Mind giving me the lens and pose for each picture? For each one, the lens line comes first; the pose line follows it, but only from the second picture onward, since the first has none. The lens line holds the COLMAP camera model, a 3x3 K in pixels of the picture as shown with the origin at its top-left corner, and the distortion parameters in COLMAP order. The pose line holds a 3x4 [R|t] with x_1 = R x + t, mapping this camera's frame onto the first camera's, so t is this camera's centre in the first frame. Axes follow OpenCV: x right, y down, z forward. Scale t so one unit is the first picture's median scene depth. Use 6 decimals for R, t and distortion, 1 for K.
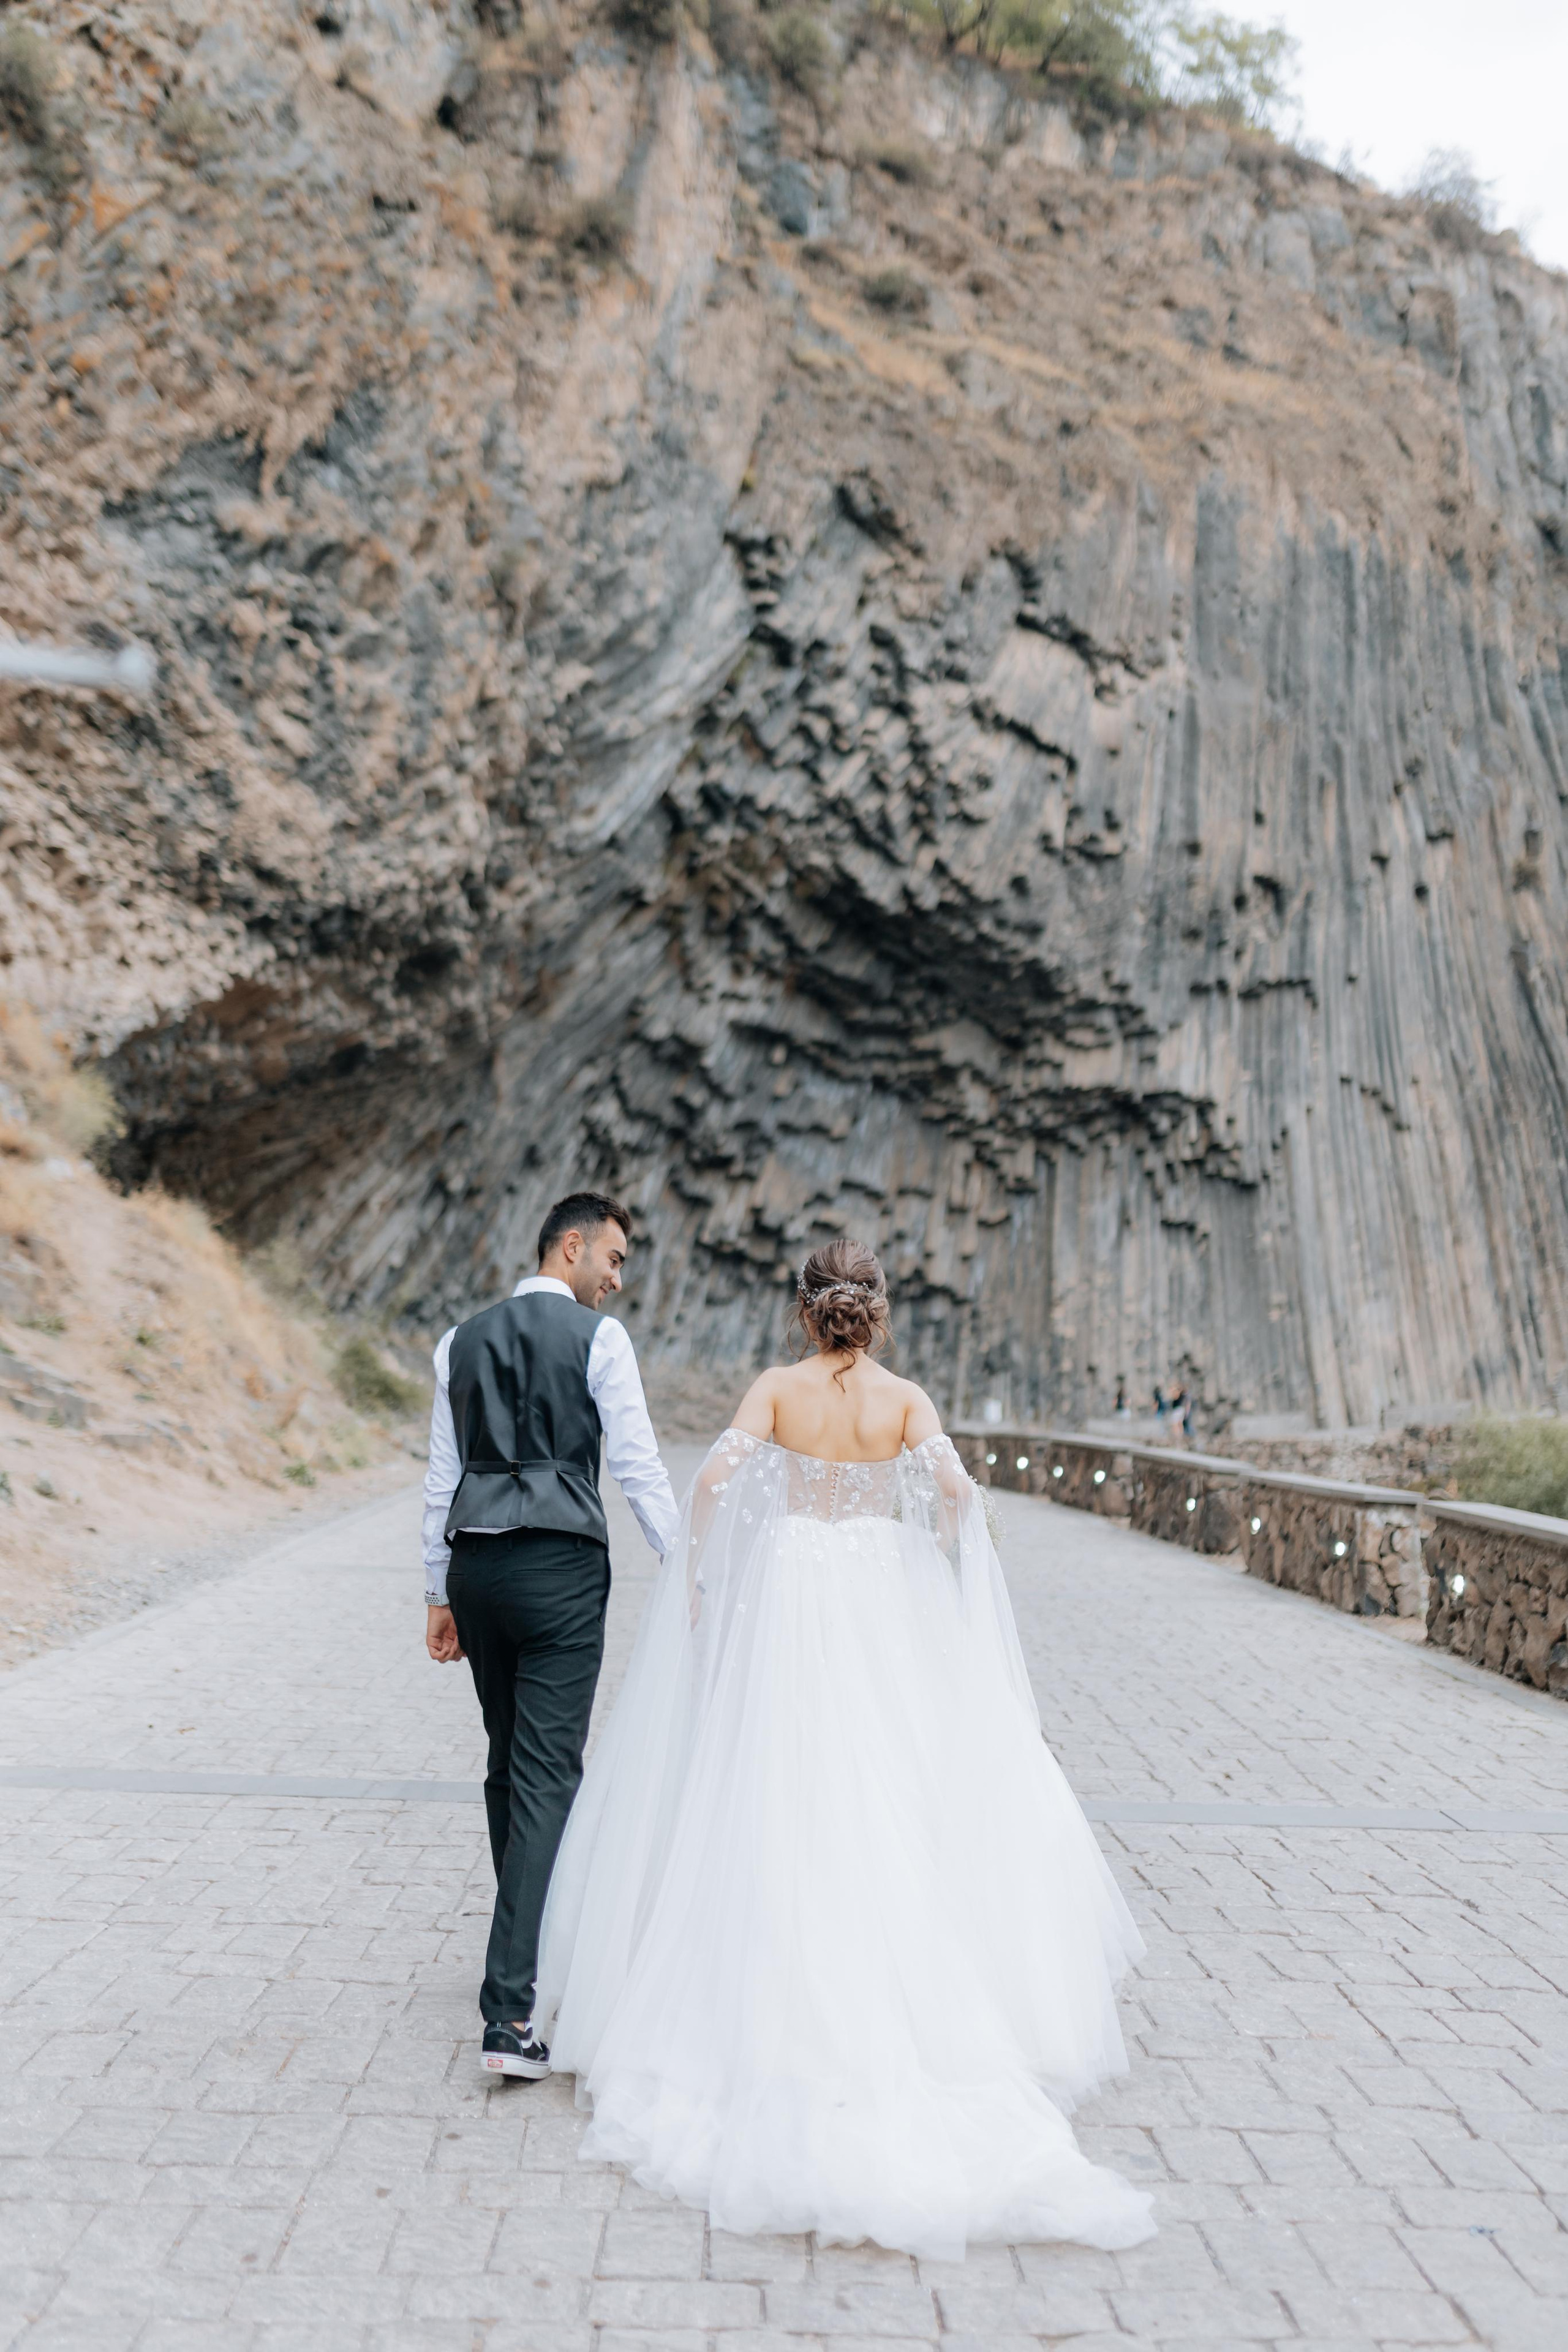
lens RADIAL K [[2237.0, 0, 789.3], [0, 2237.0, 1182.9], [0, 0, 1]] dist [-0.009856, 0.020734]
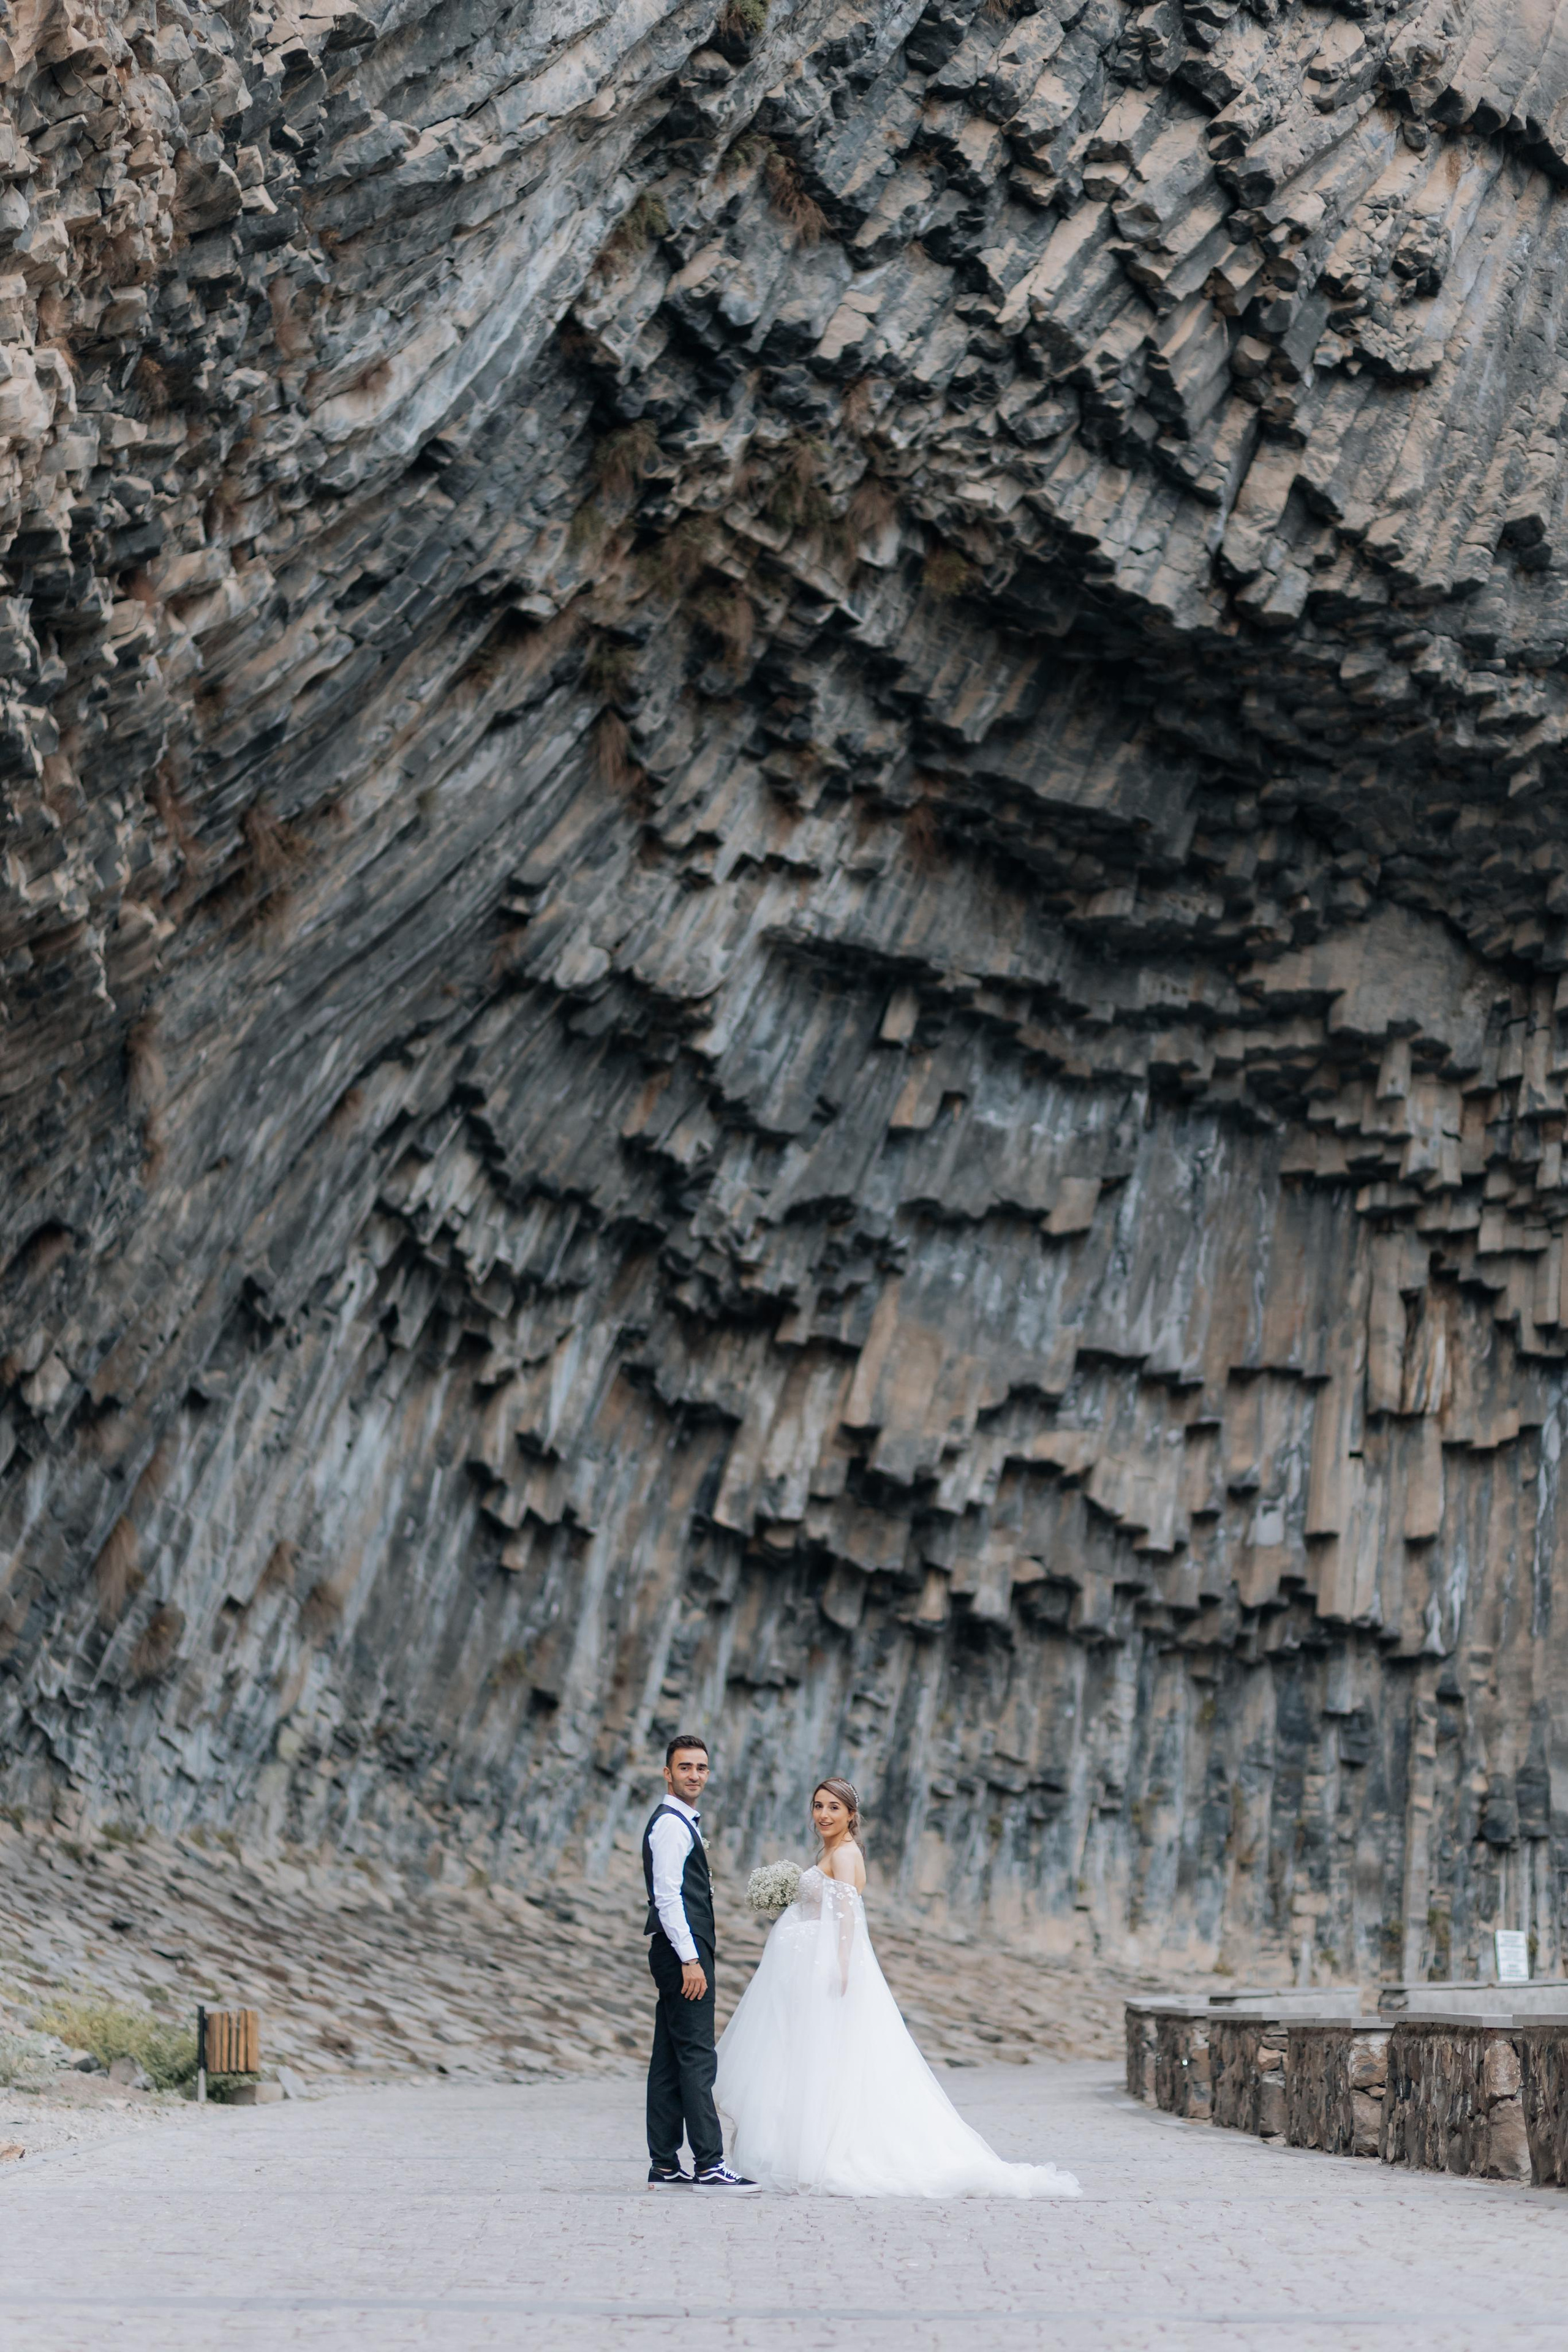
lens RADIAL K [[5456.7, 0, 784.0], [0, 5456.7, 1176.0], [0, 0, 1]] dist [-0.003630, -0.694490]
pose [[0.998834, -0.036369, -0.031743, 0.004109], [0.035015, 0.998494, -0.042225, 0.007175], [0.033231, 0.041064, 0.998604, 0.088178]]
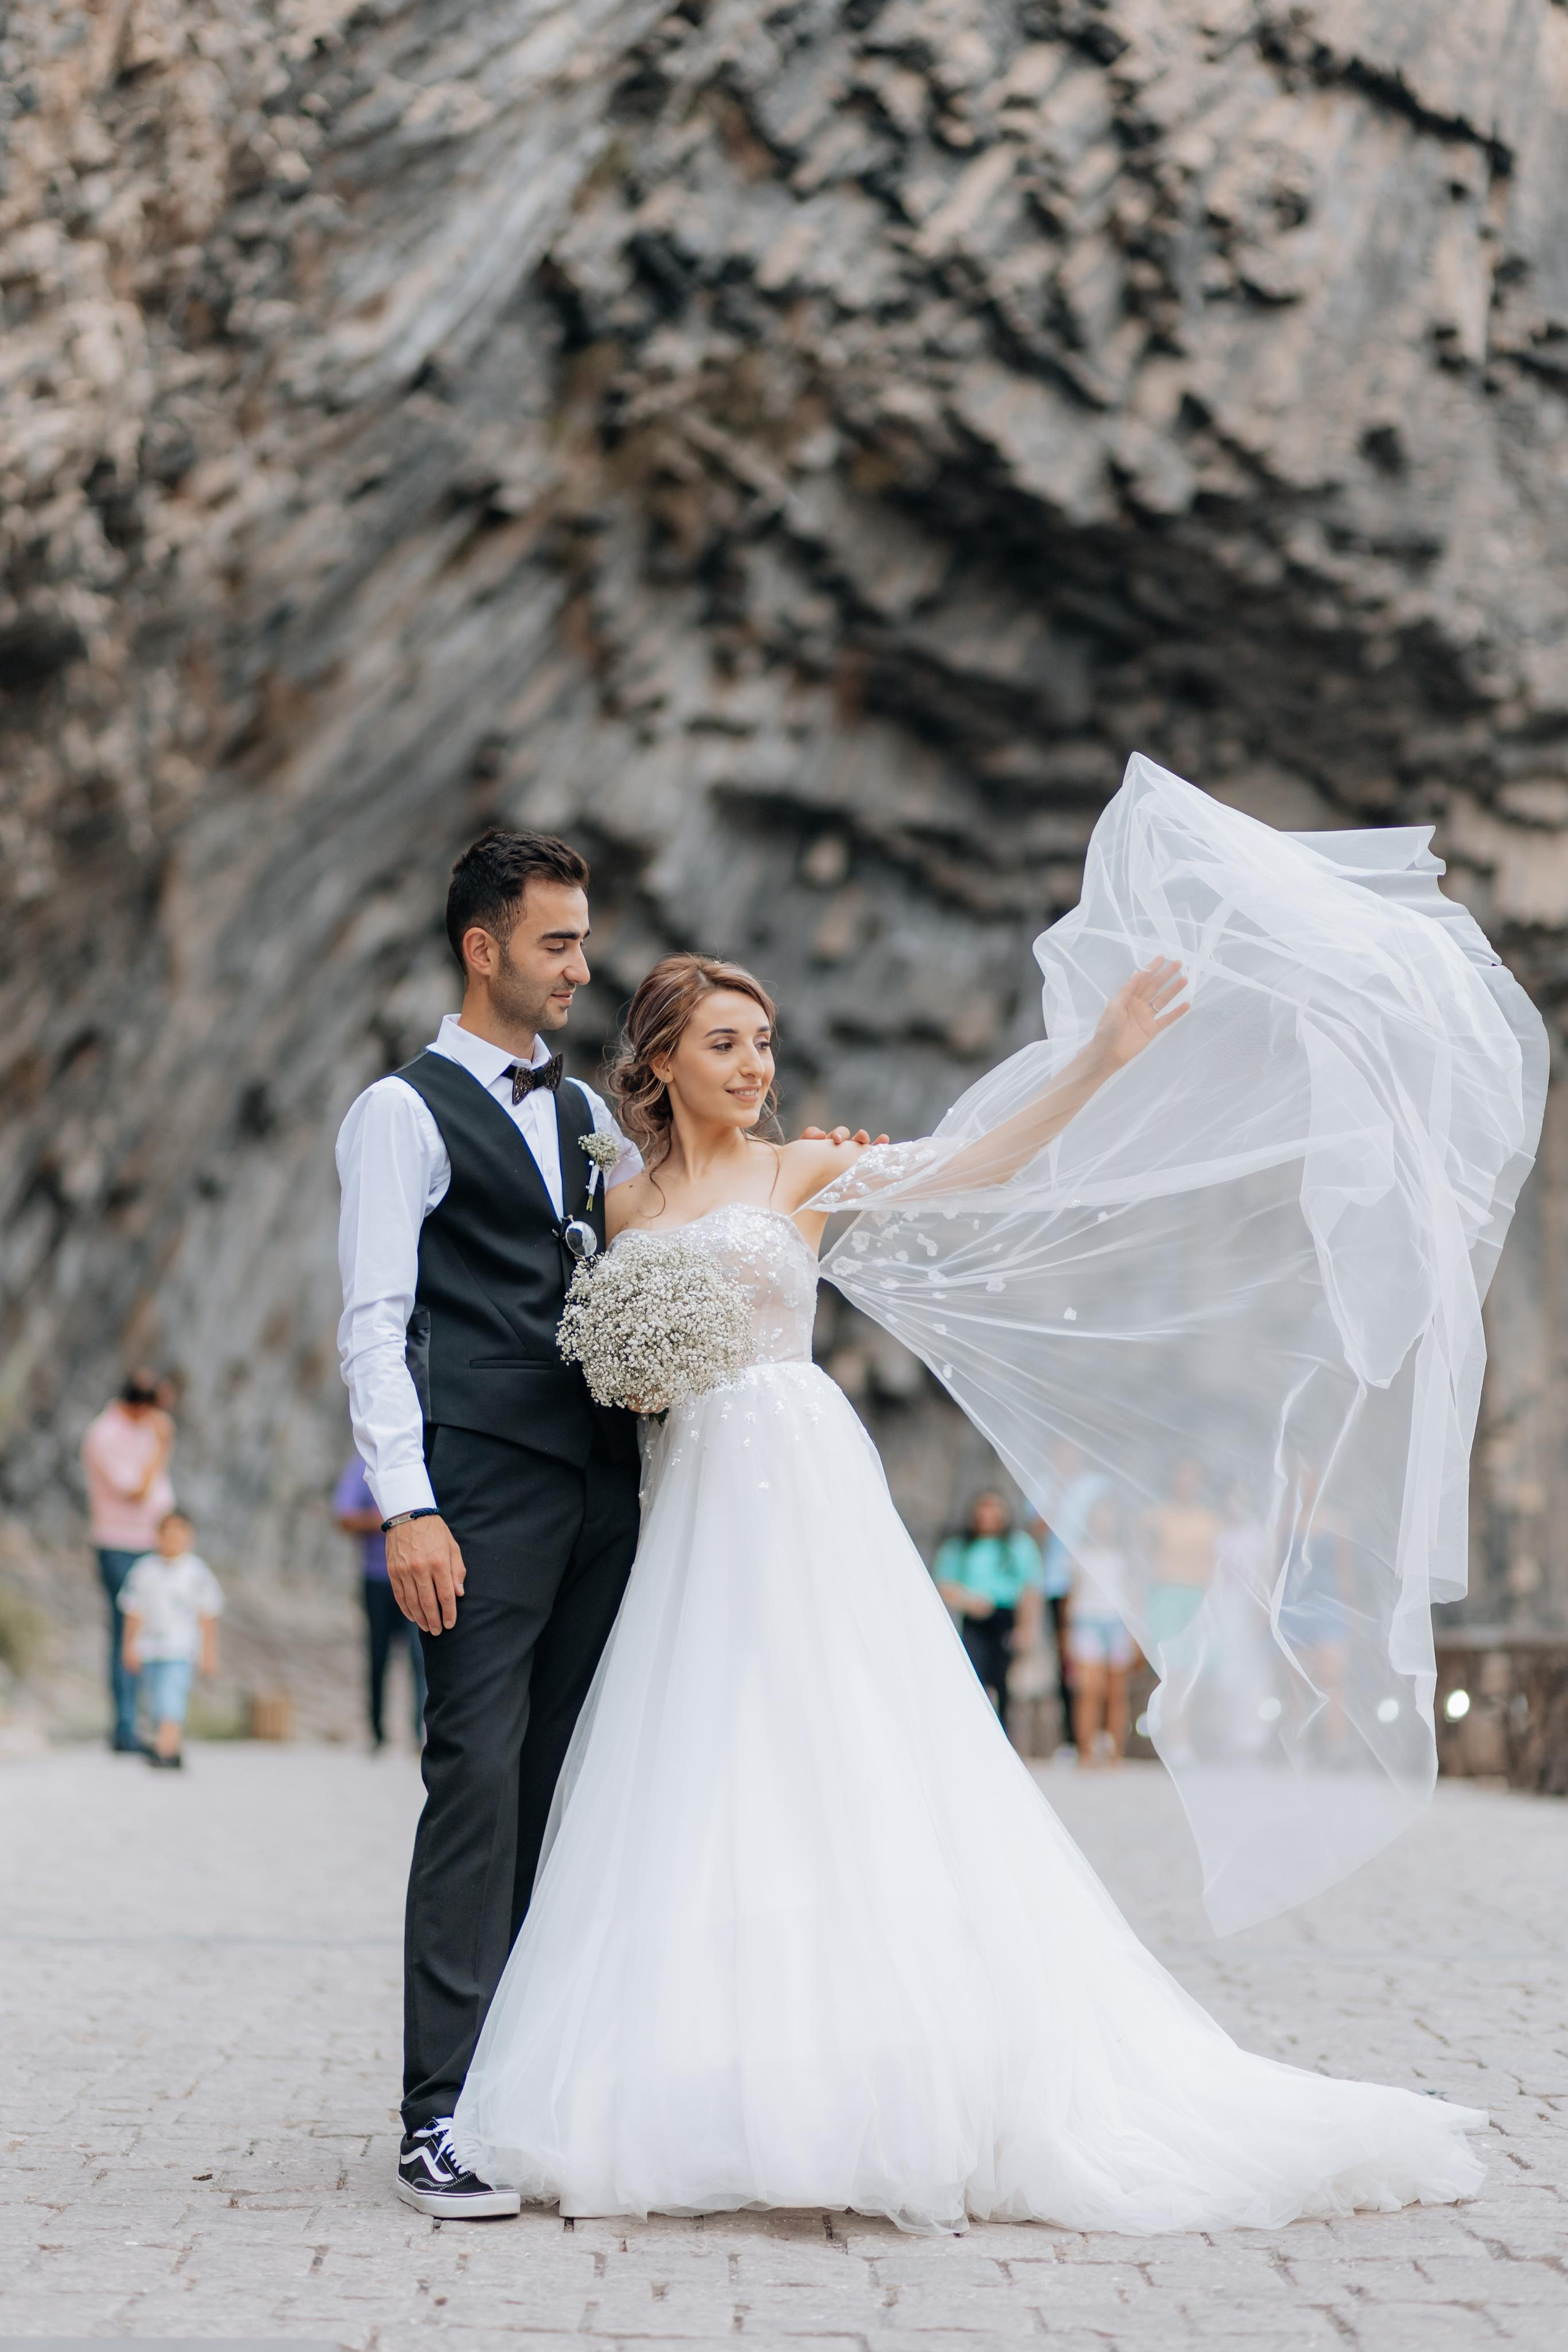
lens RADIAL K [[5751.2, 0, 849.6], [0, 5751.2, 1234.6], [0, 0, 1]] dist [0.070312, -0.745498]
pose [[0.999707, -0.023019, -0.007422, 0.006501], [0.023075, 0.999705, 0.007578, 0.006156], [0.007245, -0.007747, 0.999944, -0.103279]]
